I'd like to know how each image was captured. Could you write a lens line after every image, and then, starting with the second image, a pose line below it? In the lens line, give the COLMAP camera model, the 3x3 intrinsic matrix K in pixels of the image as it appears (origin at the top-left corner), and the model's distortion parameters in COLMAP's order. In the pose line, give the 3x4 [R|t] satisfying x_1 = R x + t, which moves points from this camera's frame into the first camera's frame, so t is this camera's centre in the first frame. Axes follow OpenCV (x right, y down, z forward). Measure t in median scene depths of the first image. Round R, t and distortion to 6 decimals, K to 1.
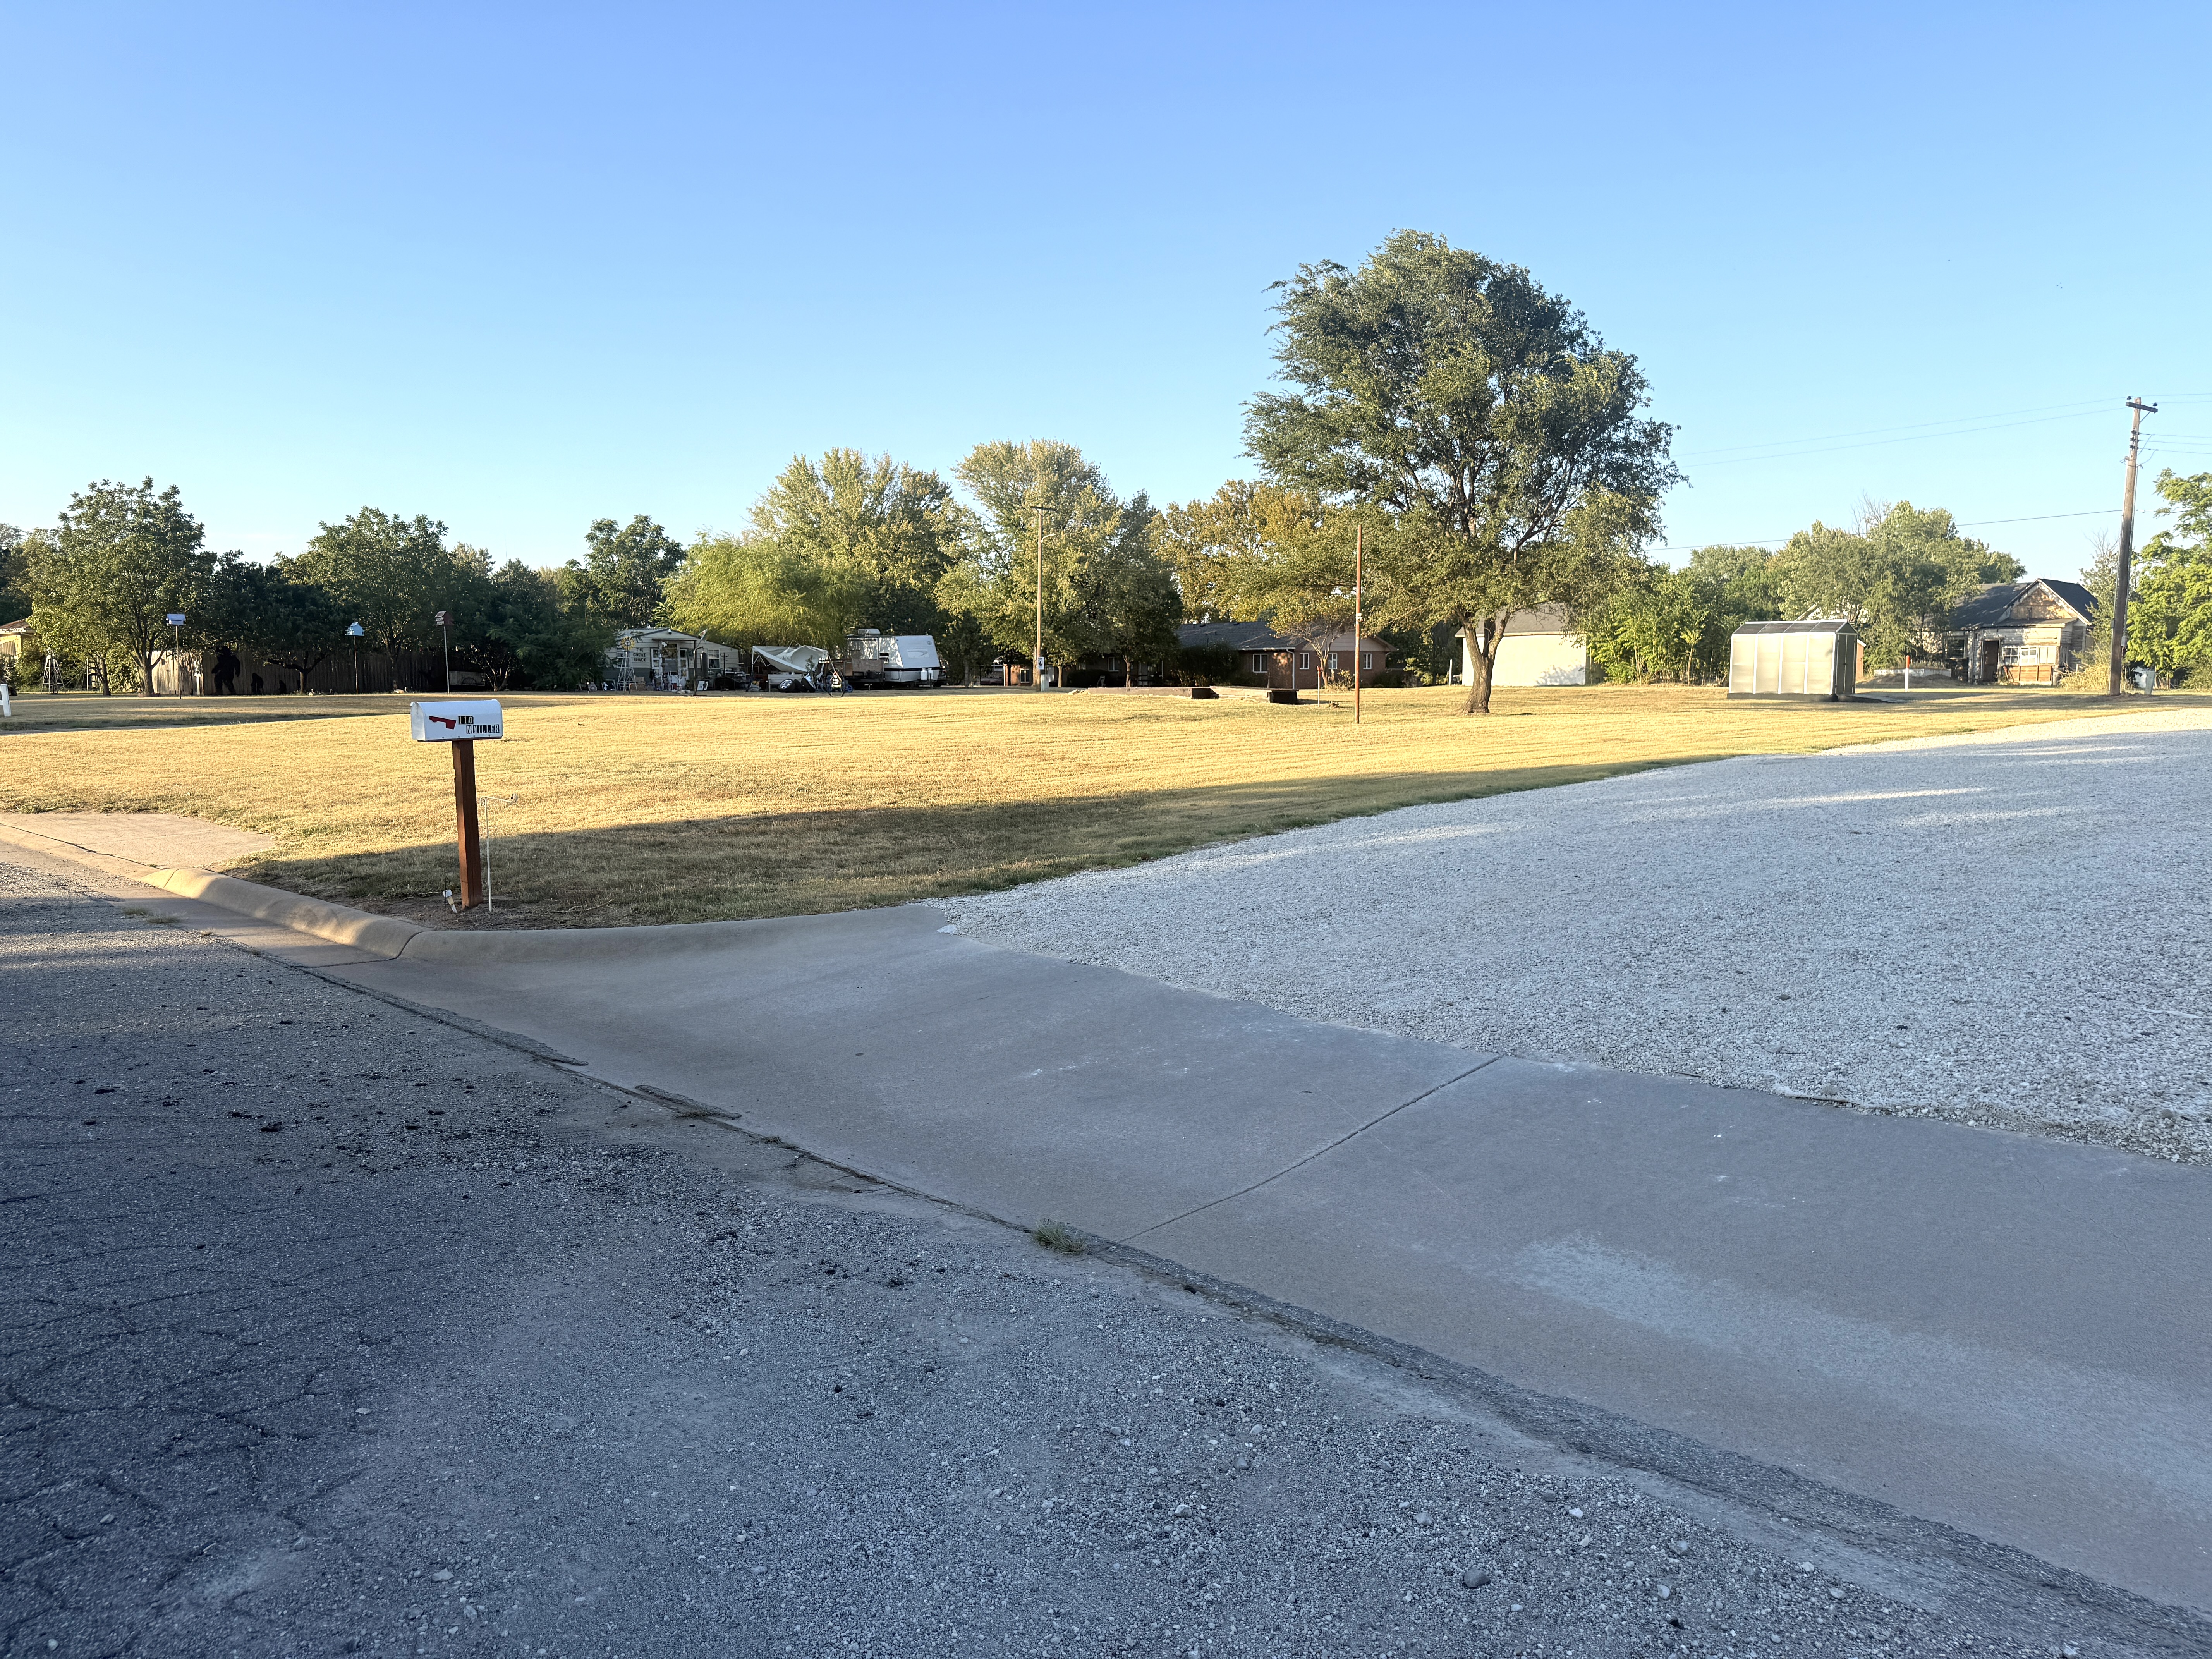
lens RADIAL K [[1545.1, 0, 1104.2], [0, 1545.1, 842.5], [0, 0, 1]] dist [0.066293, -0.081991]
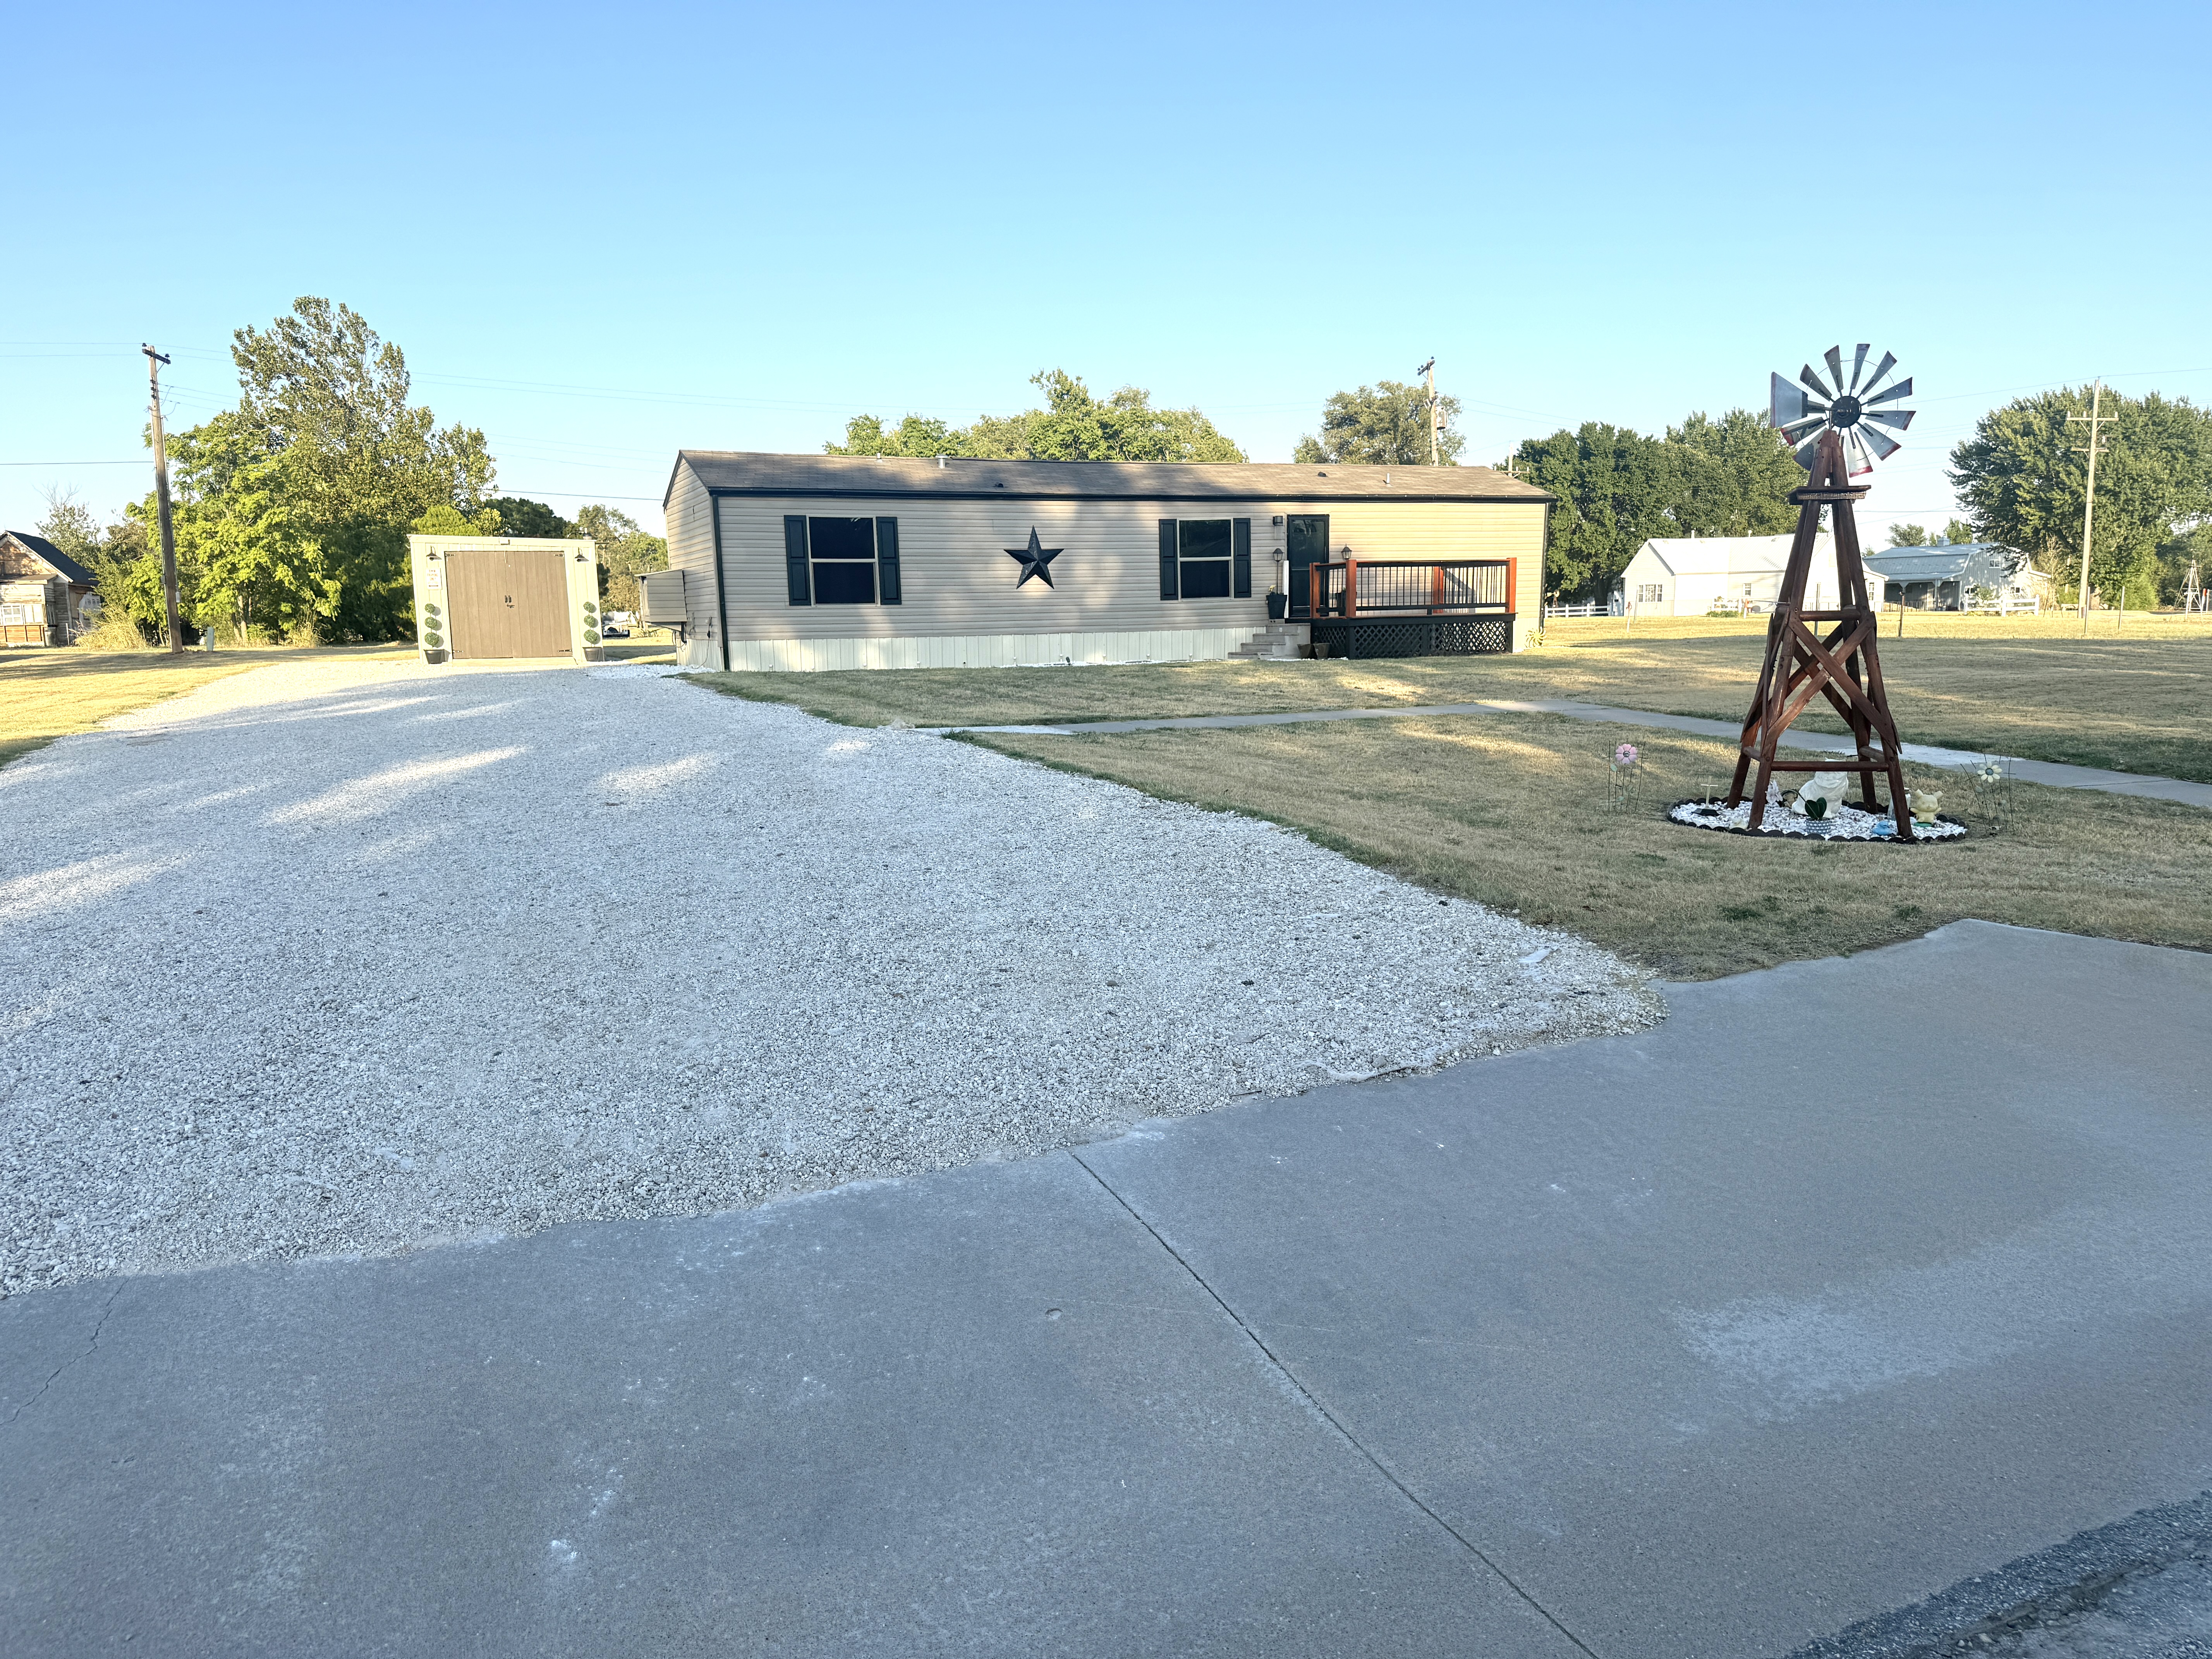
lens RADIAL K [[1545.1, 0, 1104.6], [0, 1545.1, 848.0], [0, 0, 1]] dist [0.066293, -0.081991]
pose [[0.380039, -0.143377, 0.913791, -0.033442], [0.117229, 0.987413, 0.106174, -0.006554], [-0.917512, 0.066773, 0.392063, 0.065551]]
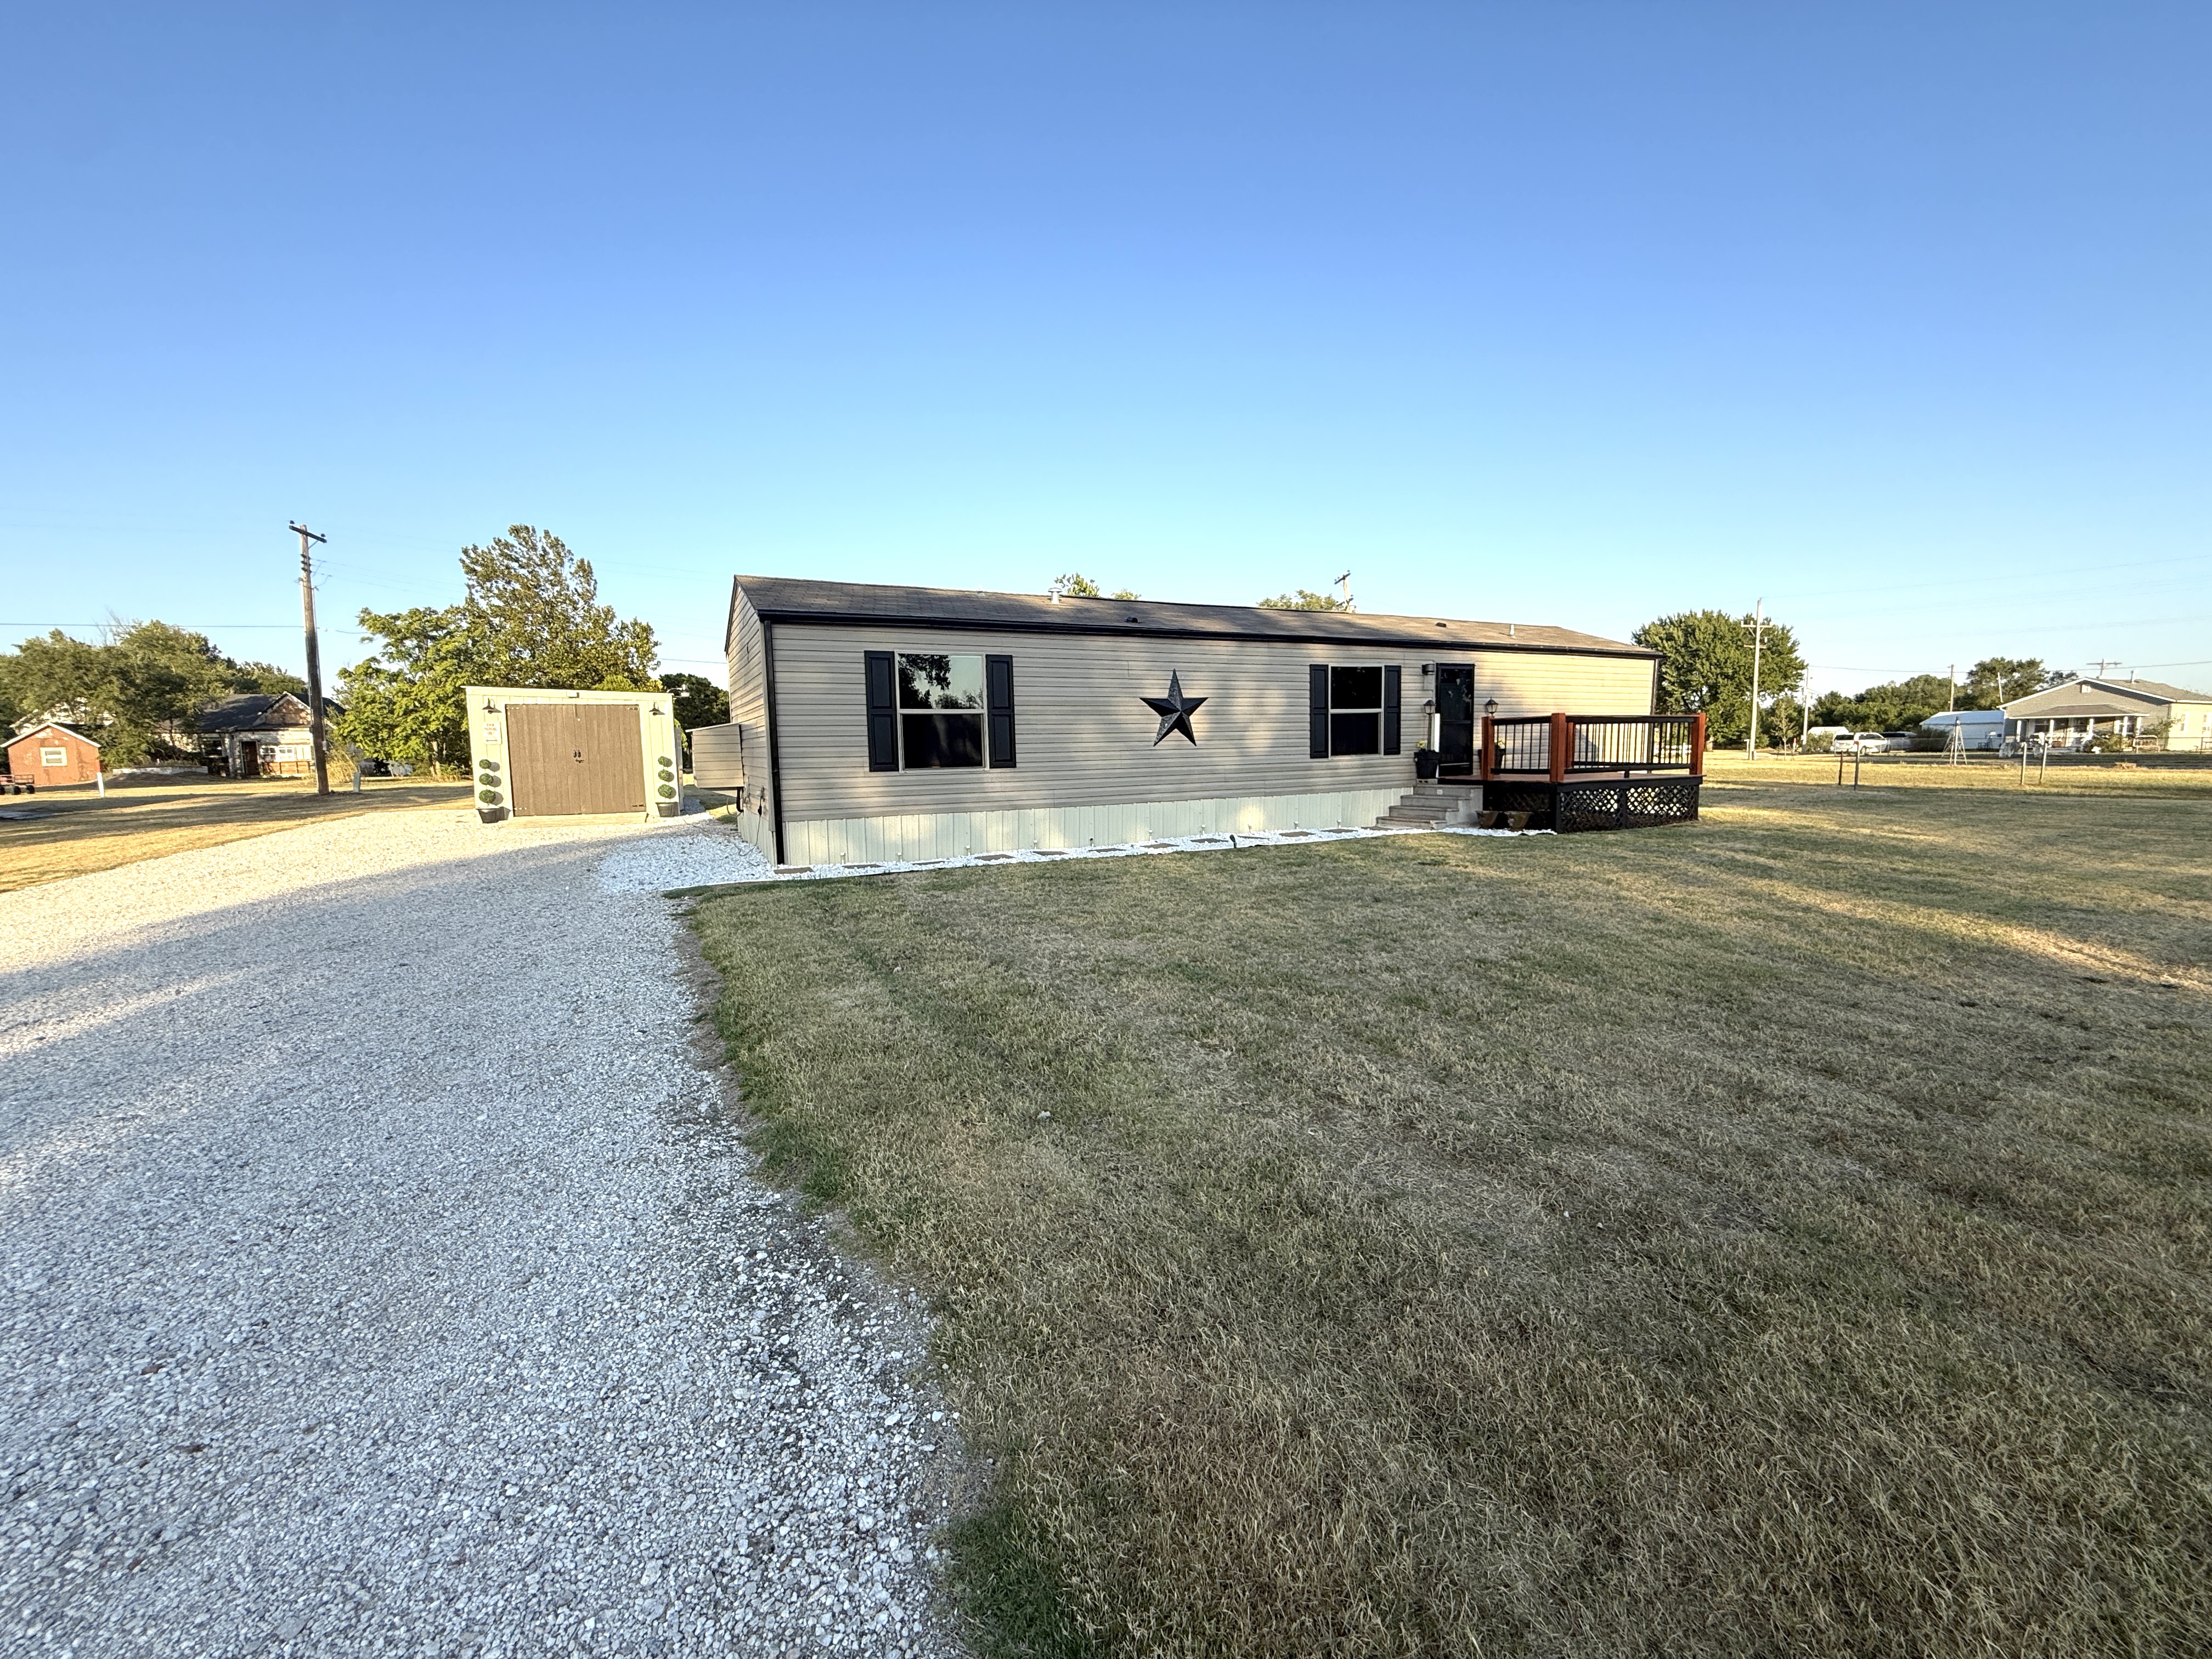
lens RADIAL K [[880.0, 0, 1097.6], [0, 880.0, 833.6], [0, 0, 1]] dist [-0.001539, 0.000640]
pose [[0.331179, -0.097989, 0.938466, 0.170001], [0.117150, 0.991168, 0.062150, -0.029335], [-0.936267, 0.089359, 0.339734, 0.198836]]
